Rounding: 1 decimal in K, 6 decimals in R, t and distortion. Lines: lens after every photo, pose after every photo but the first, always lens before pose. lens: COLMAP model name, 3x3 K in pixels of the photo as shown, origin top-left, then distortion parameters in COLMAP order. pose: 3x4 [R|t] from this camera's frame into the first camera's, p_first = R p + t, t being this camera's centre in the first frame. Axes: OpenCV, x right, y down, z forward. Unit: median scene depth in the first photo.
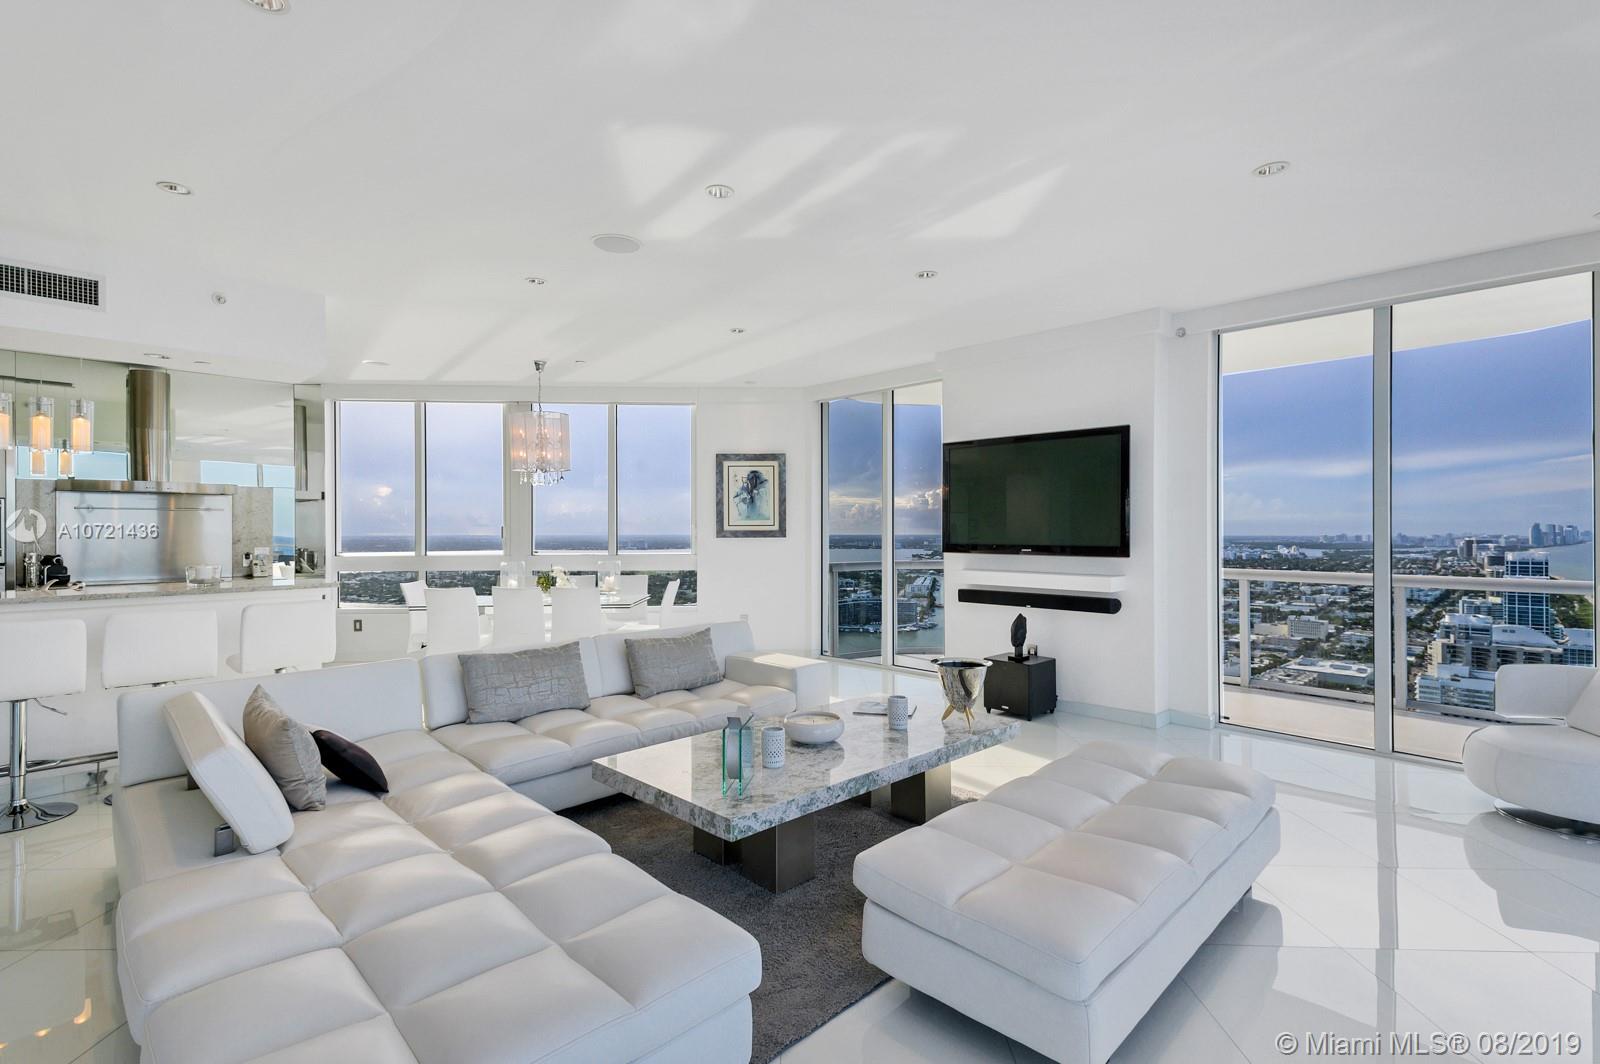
lens RADIAL K [[750.6, 0, 804.7], [0, 750.6, 532.3], [0, 0, 1]] dist [0.063781, -0.023975]
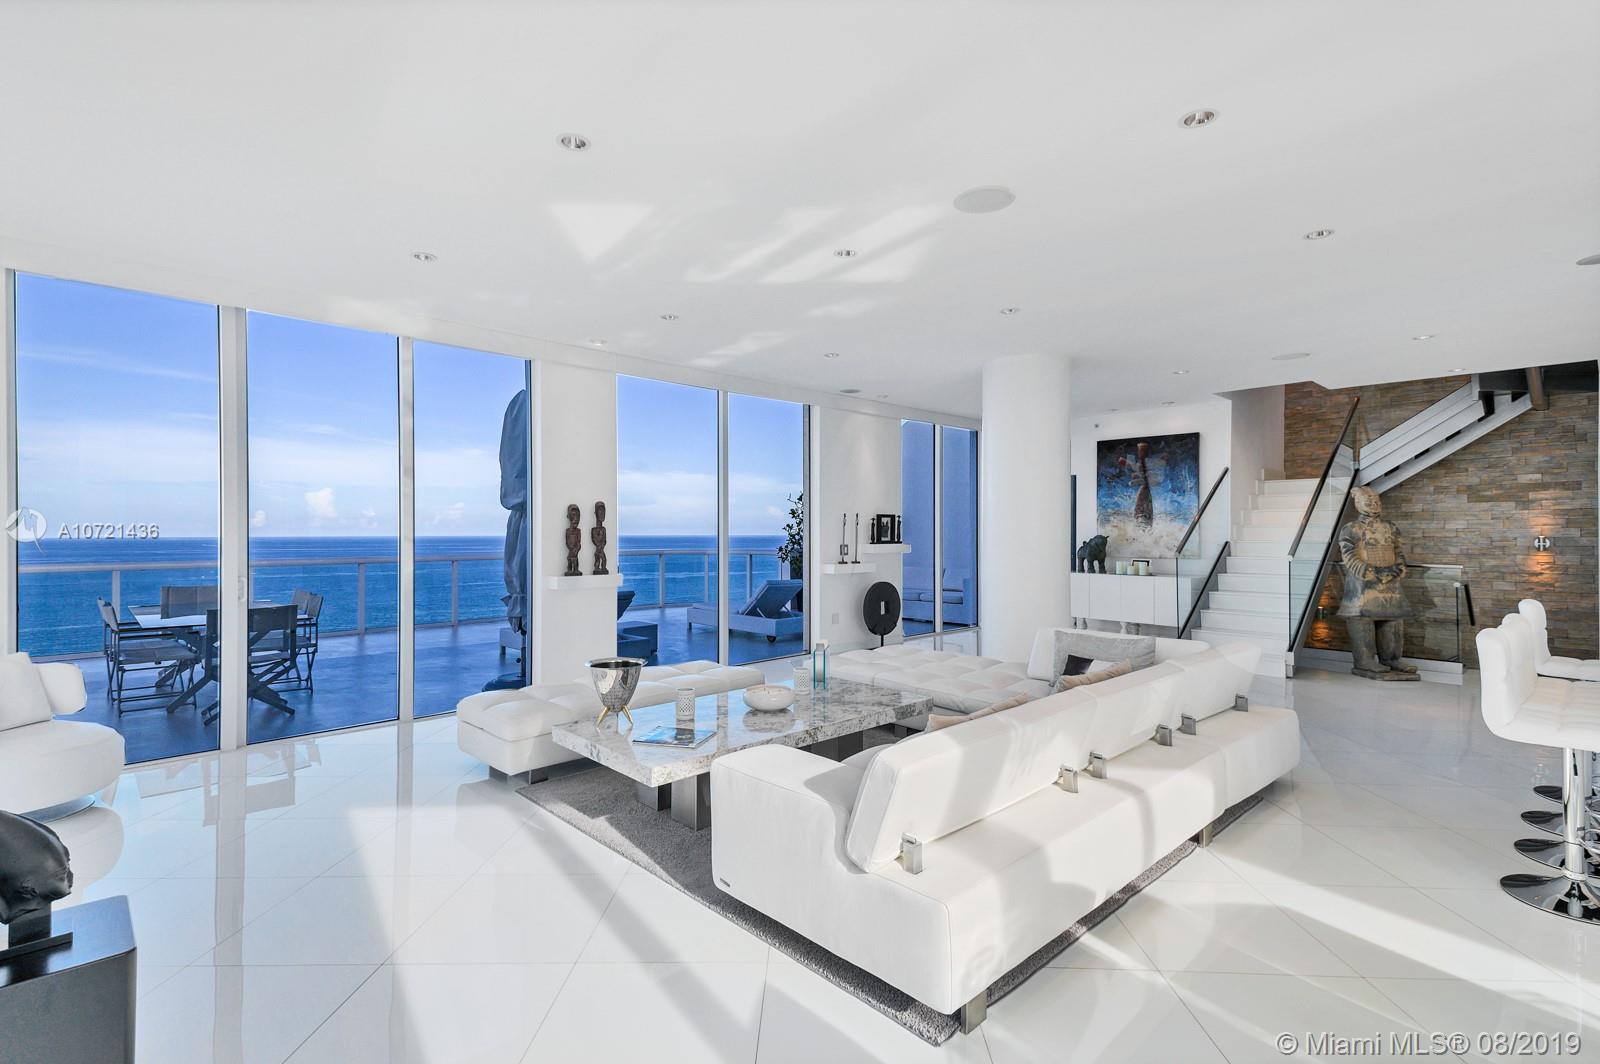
lens RADIAL K [[750.6, 0, 809.9], [0, 750.6, 530.1], [0, 0, 1]] dist [0.063781, -0.023975]
pose [[-0.999930, 0.001352, 0.011715, -0.003387], [0.001339, 0.999998, -0.001111, -0.000114], [-0.011717, -0.001095, -0.999931, 0.118213]]
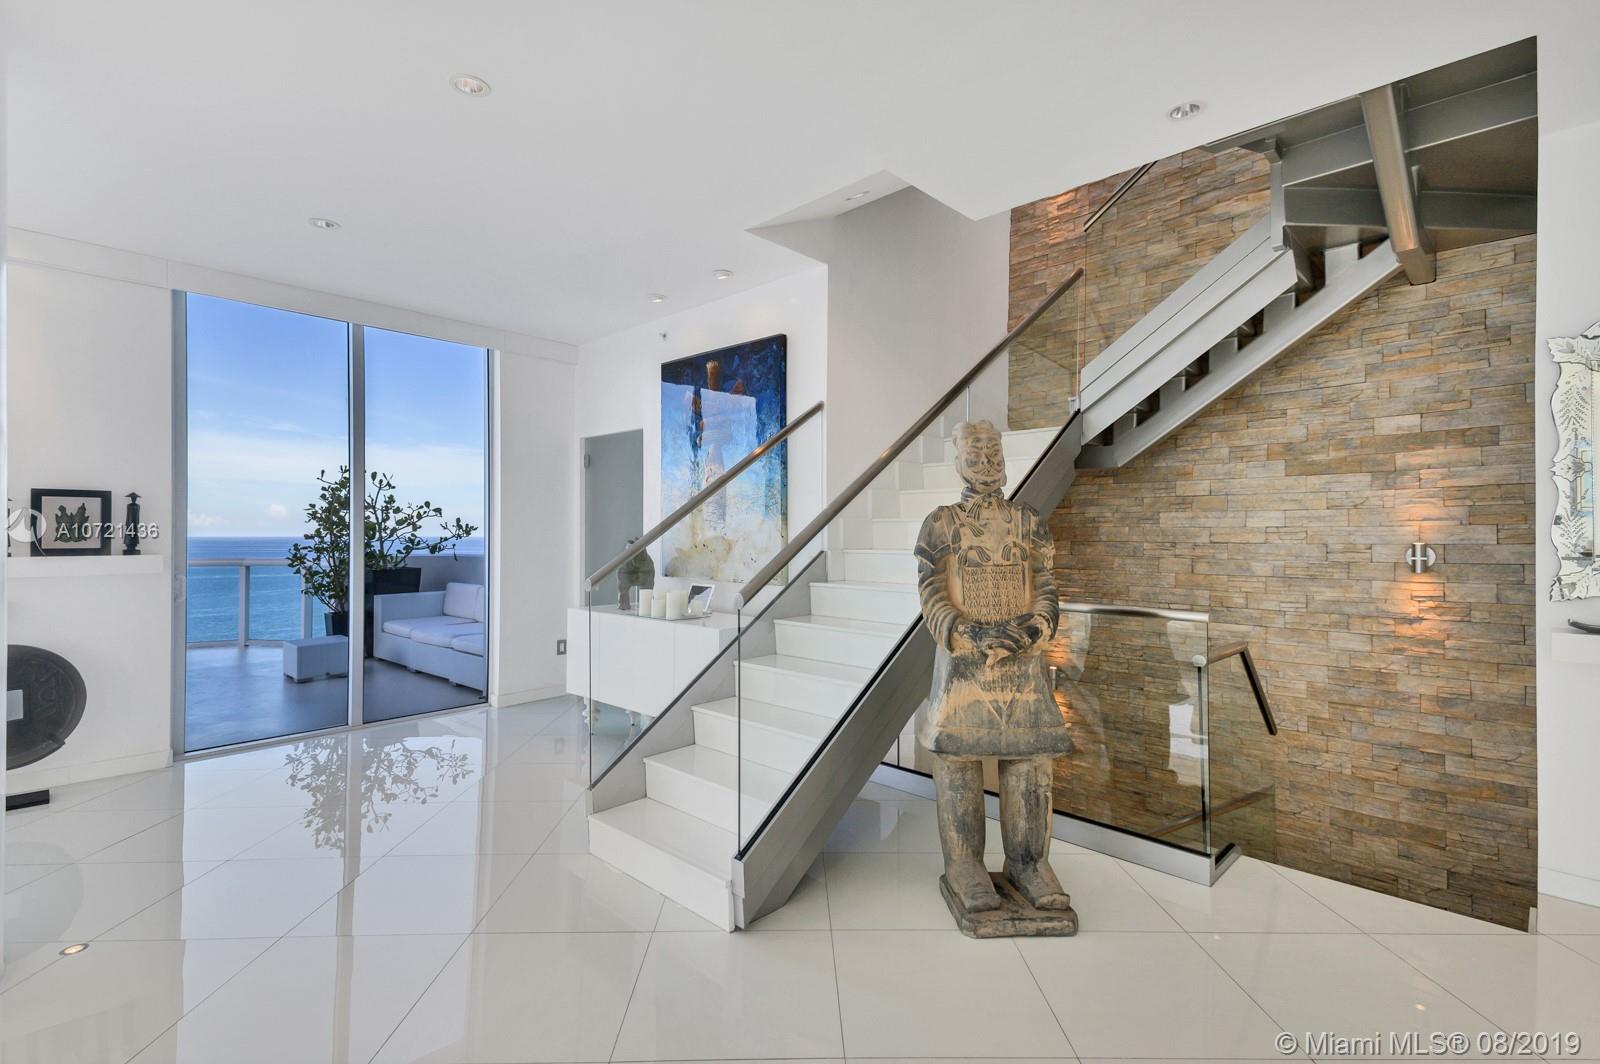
lens RADIAL K [[750.6, 0, 794.8], [0, 750.6, 527.4], [0, 0, 1]] dist [0.063781, -0.023975]
pose [[-0.999829, -0.002226, -0.018375, -0.076908], [-0.002142, 0.999987, -0.004604, 0.000126], [0.018385, -0.004564, -0.999821, 0.043887]]
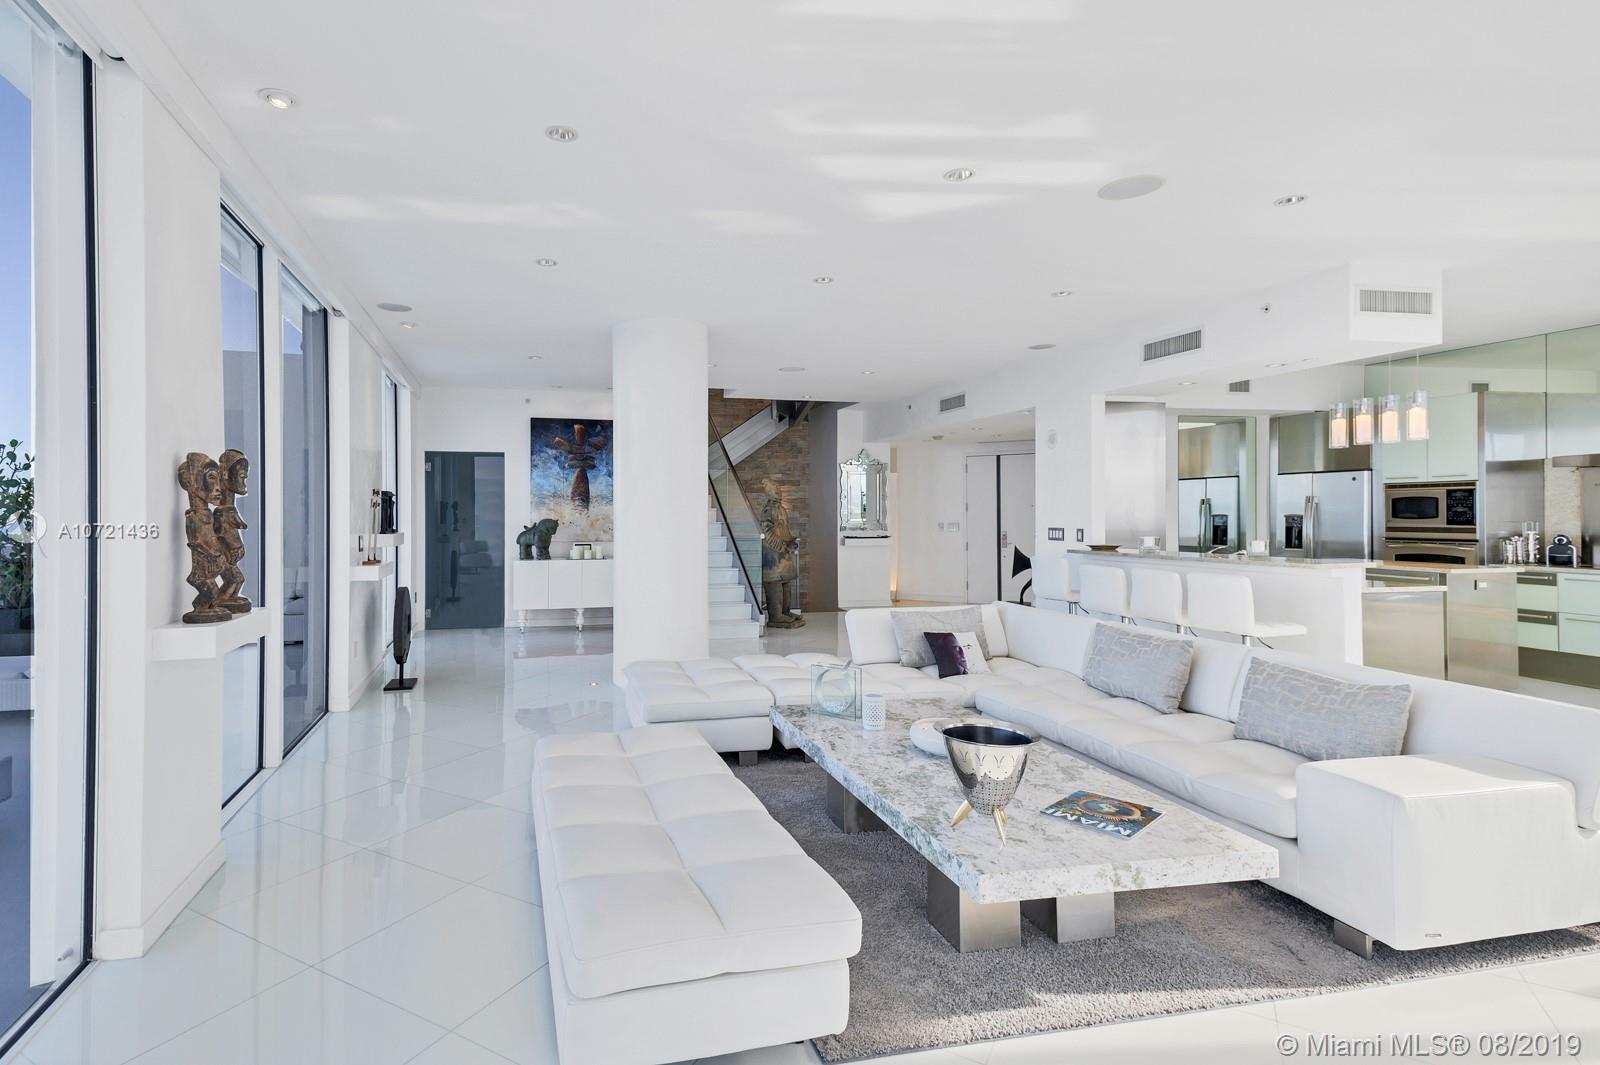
lens RADIAL K [[775.3, 0, 703.5], [0, 775.3, 516.2], [0, 0, 1]] dist [0.058467, -0.016491]
pose [[-0.527801, 0.005612, -0.849350, 0.051151], [0.003499, 0.999984, 0.004433, -0.000184], [0.849361, -0.000632, -0.527812, 0.067046]]
